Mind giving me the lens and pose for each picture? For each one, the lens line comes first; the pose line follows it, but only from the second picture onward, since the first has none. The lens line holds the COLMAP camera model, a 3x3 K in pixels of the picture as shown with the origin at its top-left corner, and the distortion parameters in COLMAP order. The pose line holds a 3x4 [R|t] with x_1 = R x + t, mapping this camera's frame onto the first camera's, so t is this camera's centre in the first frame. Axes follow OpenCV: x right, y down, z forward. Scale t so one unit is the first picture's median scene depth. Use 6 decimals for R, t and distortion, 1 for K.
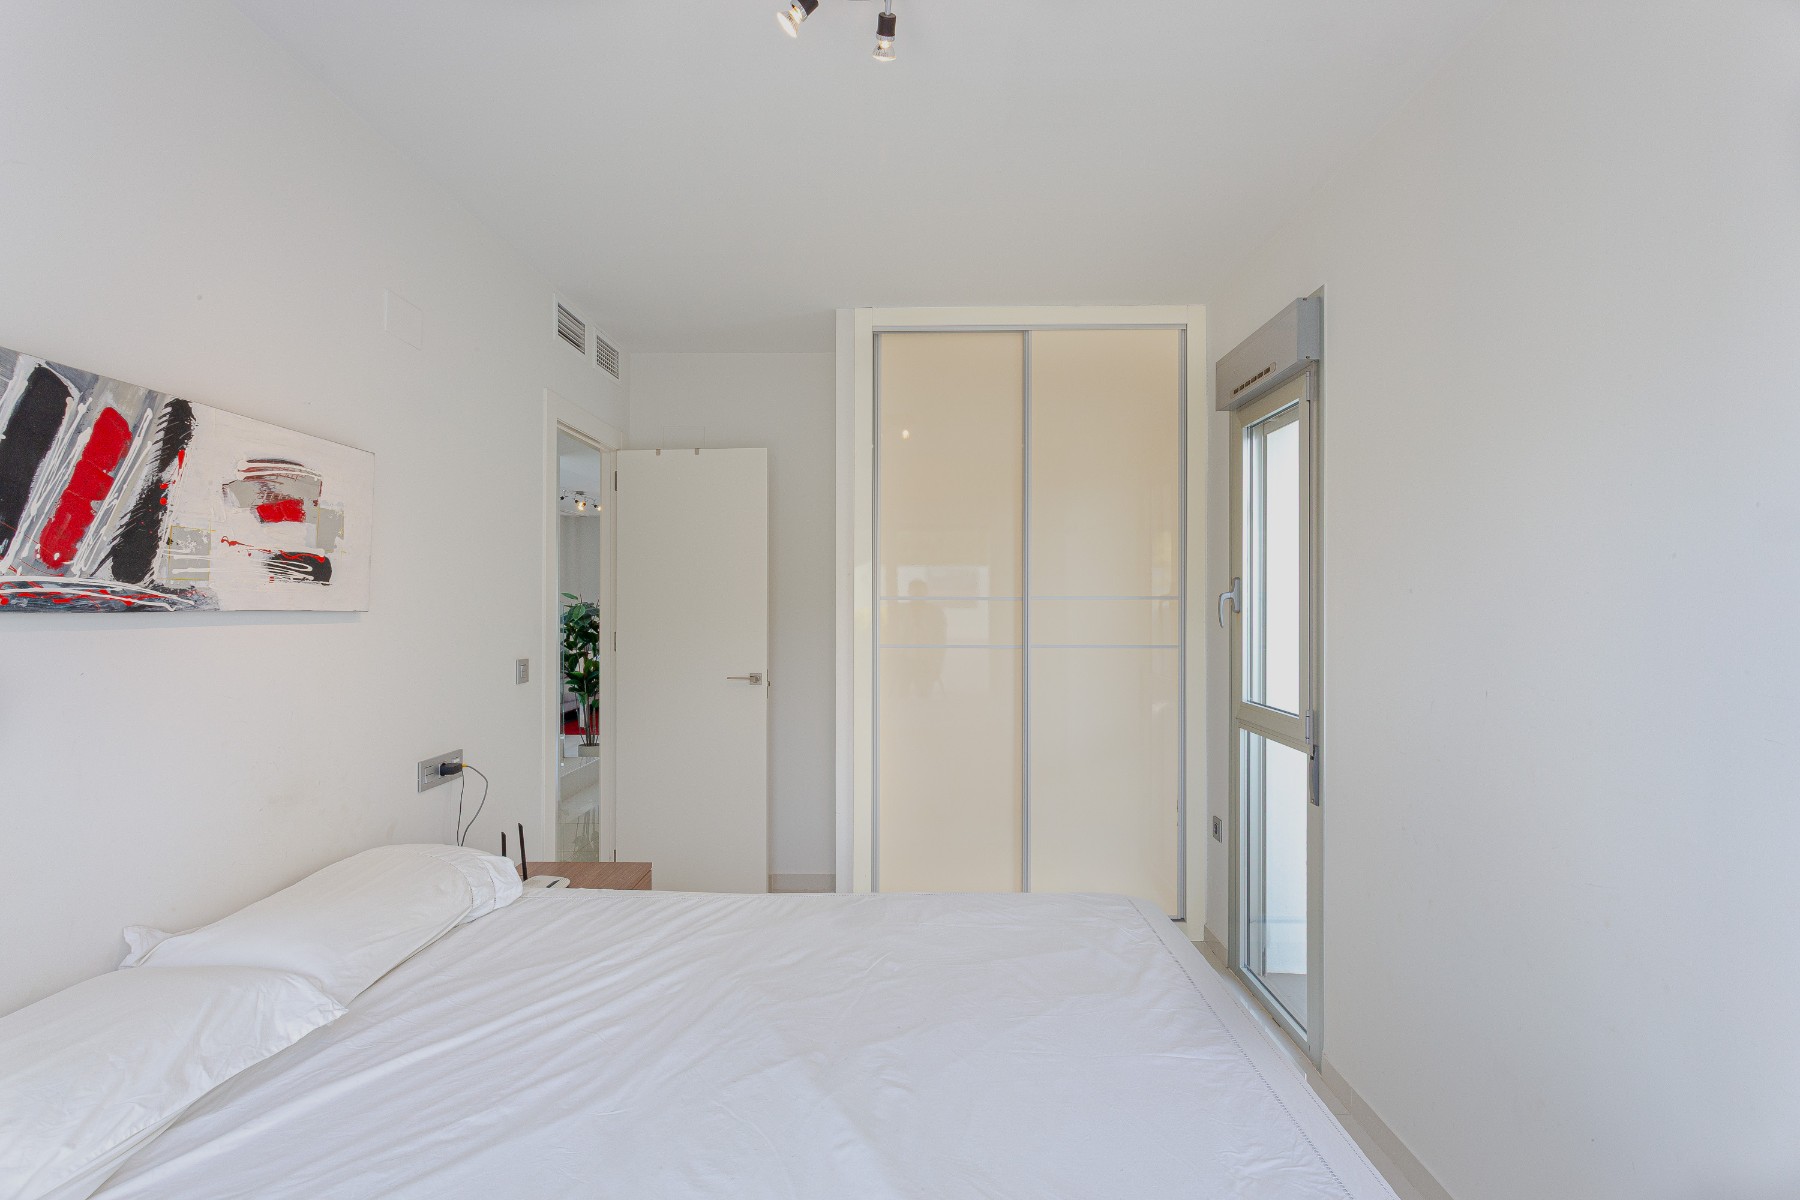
lens RADIAL K [[876.2, 0, 900.0], [0, 876.2, 600.0], [0, 0, 1]] dist [0.002784, 0.000525]
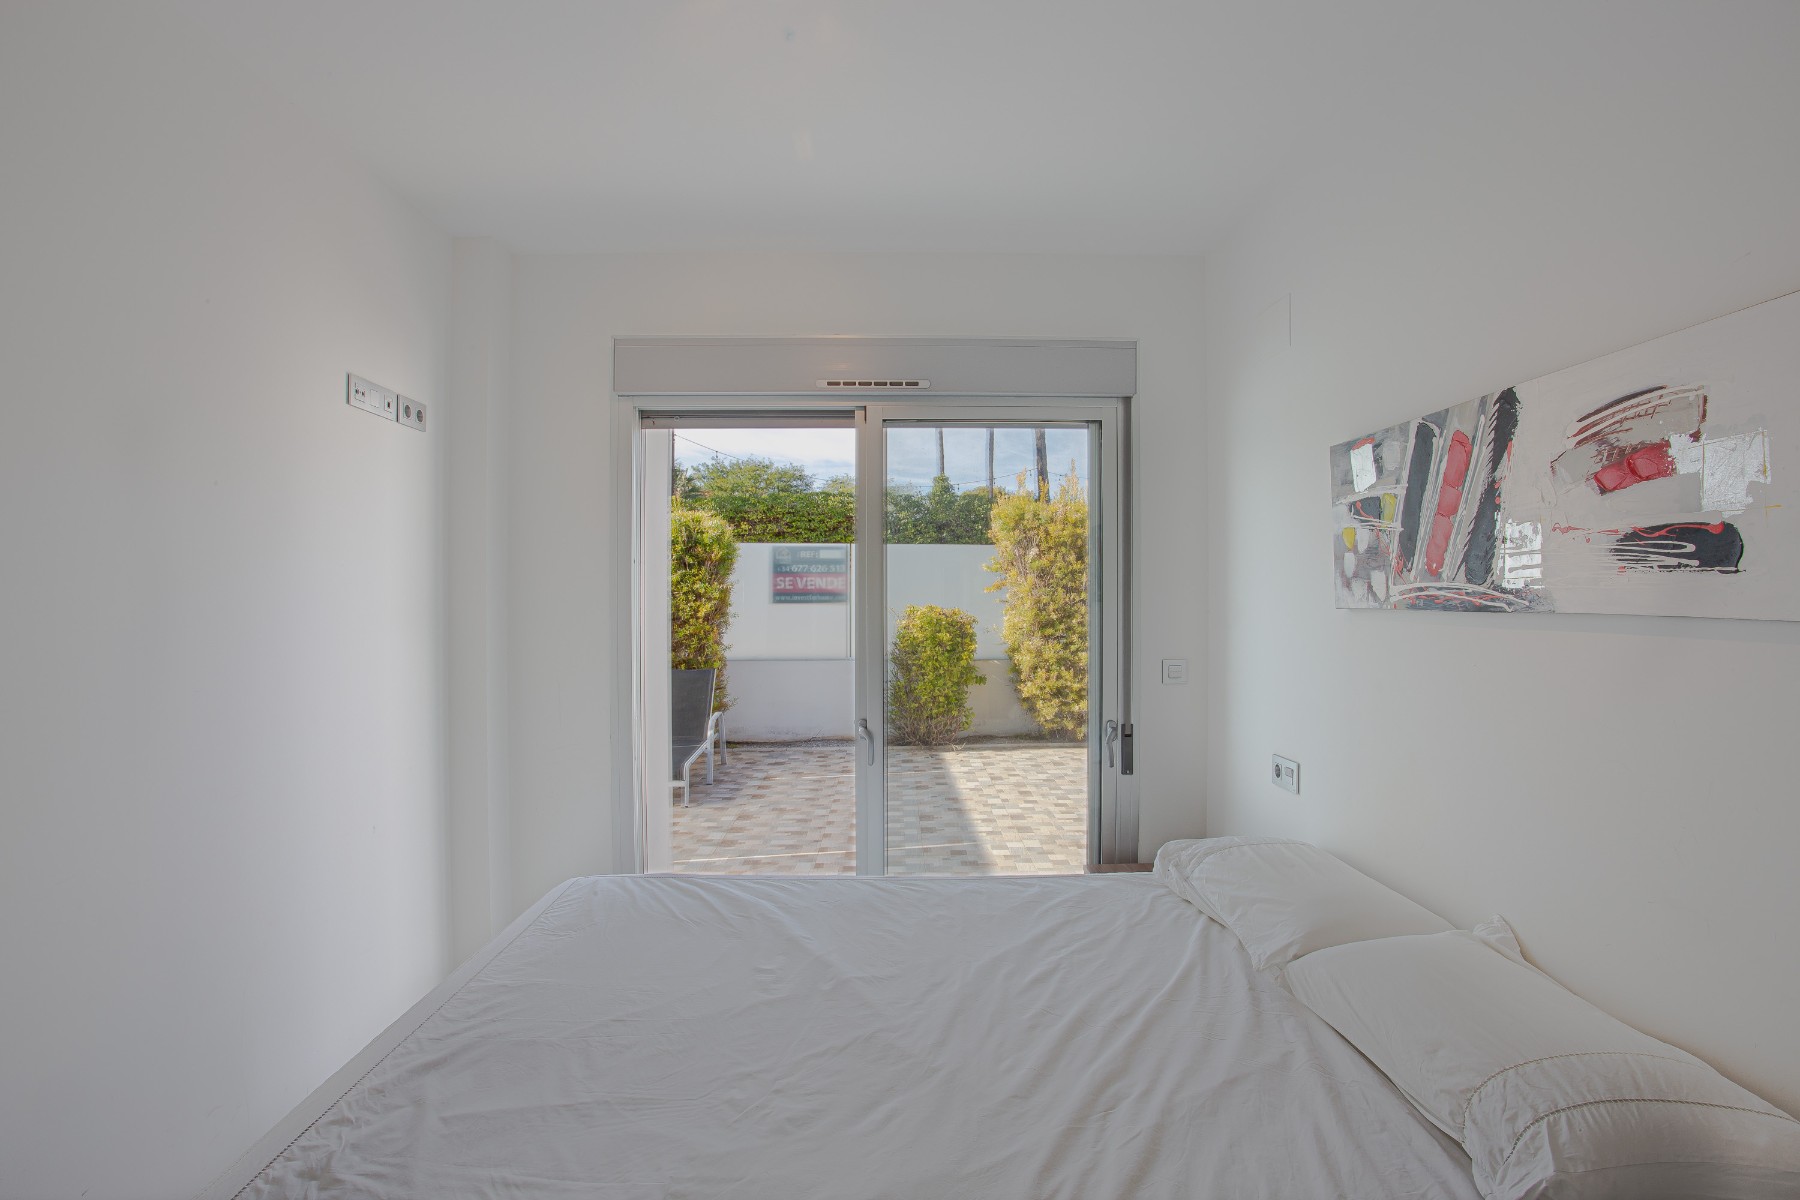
lens RADIAL K [[876.2, 0, 900.0], [0, 876.2, 600.0], [0, 0, 1]] dist [0.002784, 0.000525]
pose [[-0.999301, -0.001528, -0.037350, -0.132241], [-0.001376, 0.999991, -0.004093, 0.004486], [0.037356, -0.004039, -0.999294, 1.988737]]
